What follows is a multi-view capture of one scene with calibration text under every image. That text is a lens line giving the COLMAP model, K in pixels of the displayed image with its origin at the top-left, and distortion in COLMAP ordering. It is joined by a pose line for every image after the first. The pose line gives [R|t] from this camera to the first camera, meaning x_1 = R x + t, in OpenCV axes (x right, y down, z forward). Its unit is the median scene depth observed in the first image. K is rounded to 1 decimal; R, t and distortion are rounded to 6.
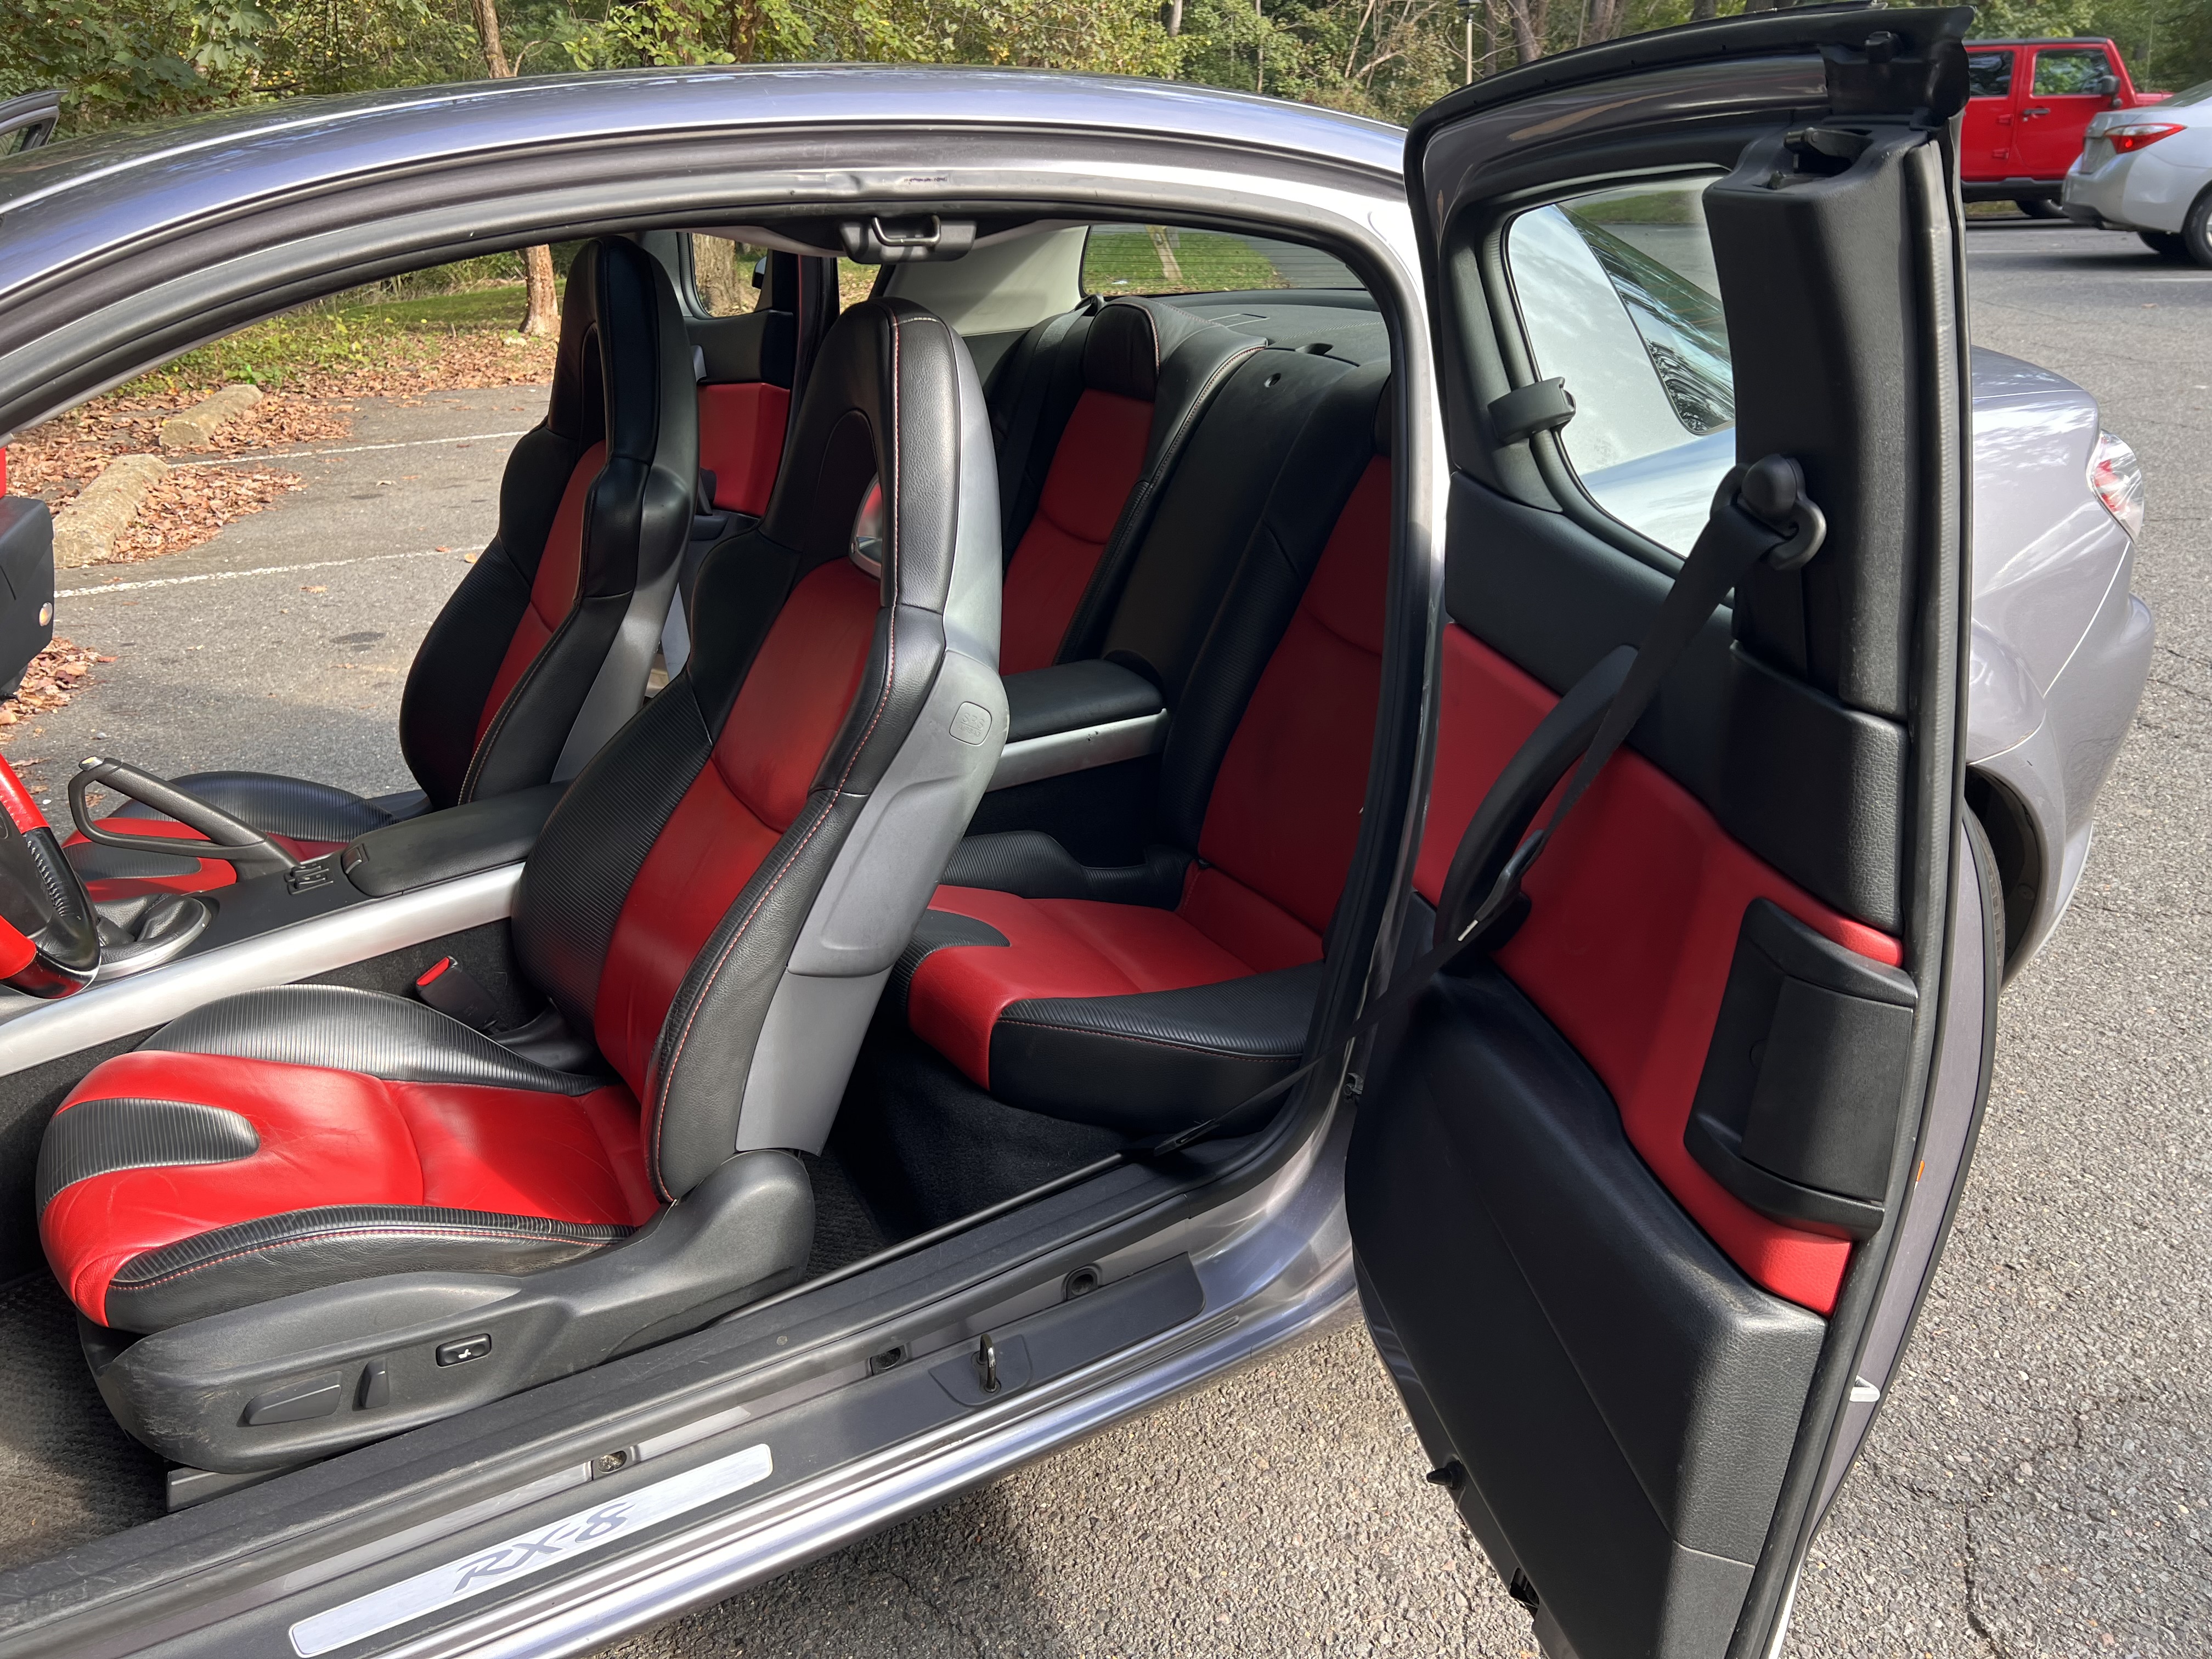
lens RADIAL K [[1656.0, 0, 1106.0], [0, 1656.0, 829.5], [0, 0, 1]] dist [0.033070, -0.054193]
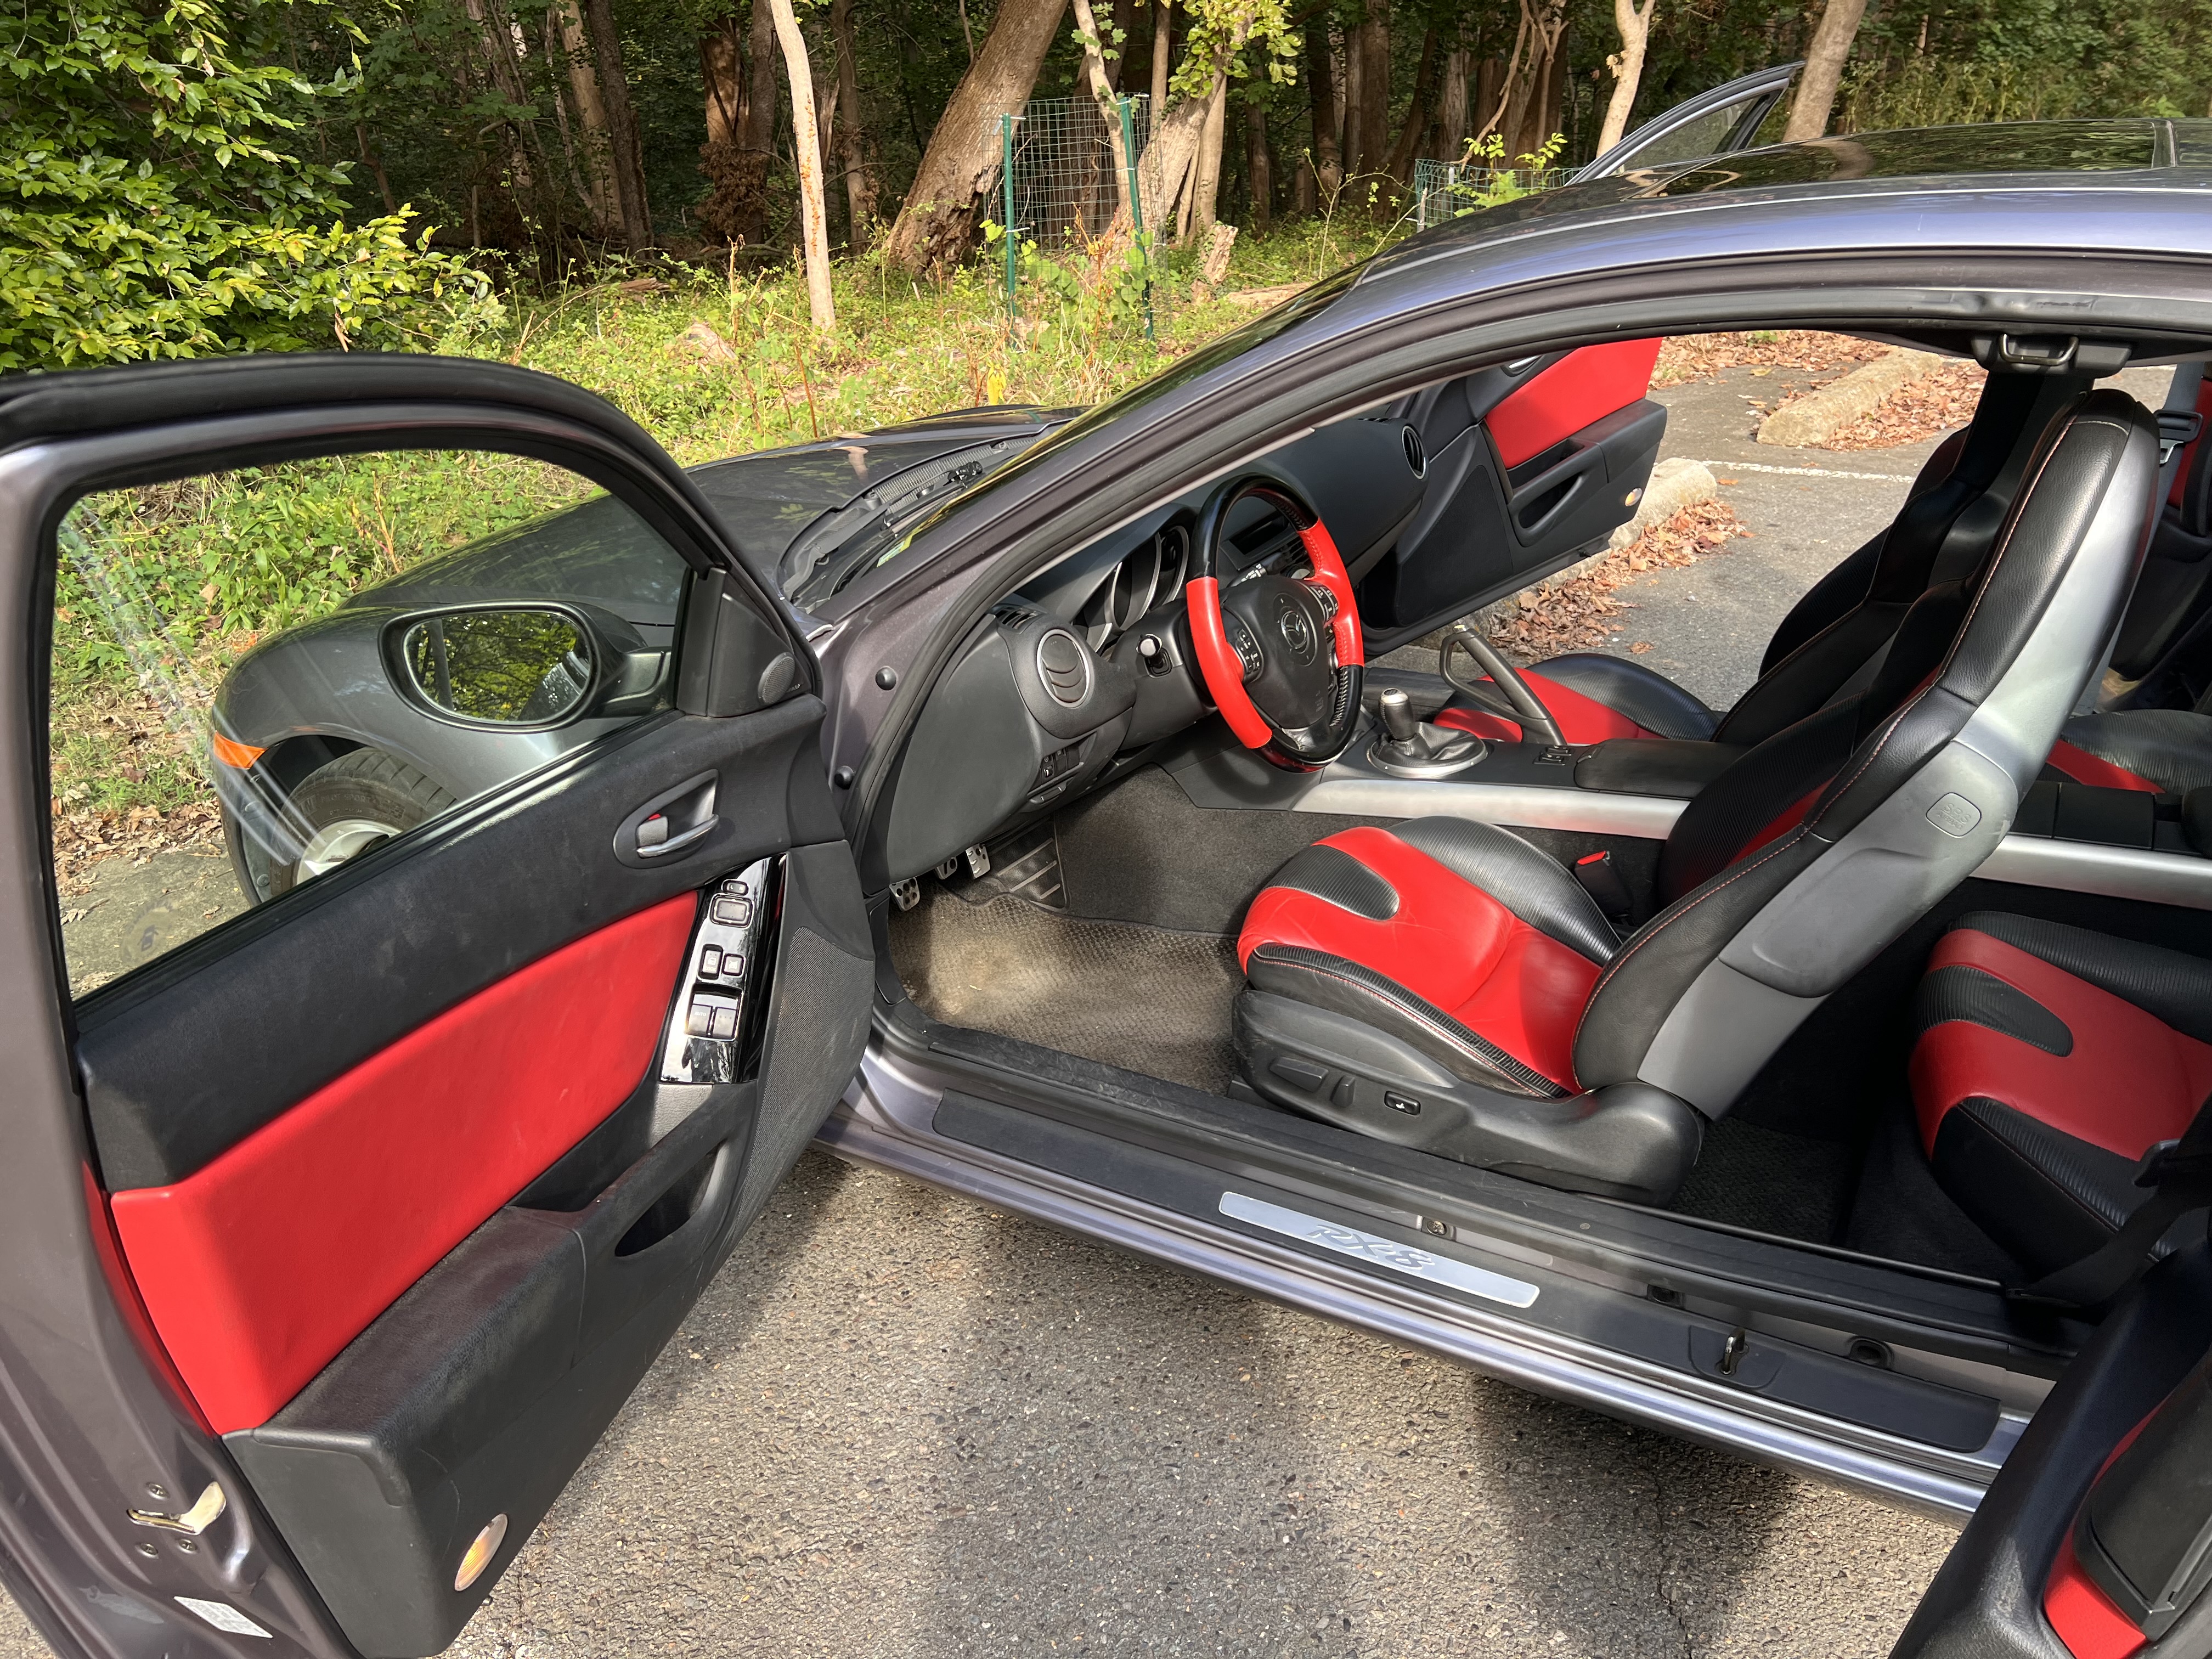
lens RADIAL K [[1656.0, 0, 1106.0], [0, 1656.0, 829.5], [0, 0, 1]] dist [0.033070, -0.054193]
pose [[0.514432, 0.355466, -0.780387, 0.447286], [-0.295854, 0.927733, 0.227554, -0.131136], [0.804879, 0.113820, 0.582422, -0.034397]]
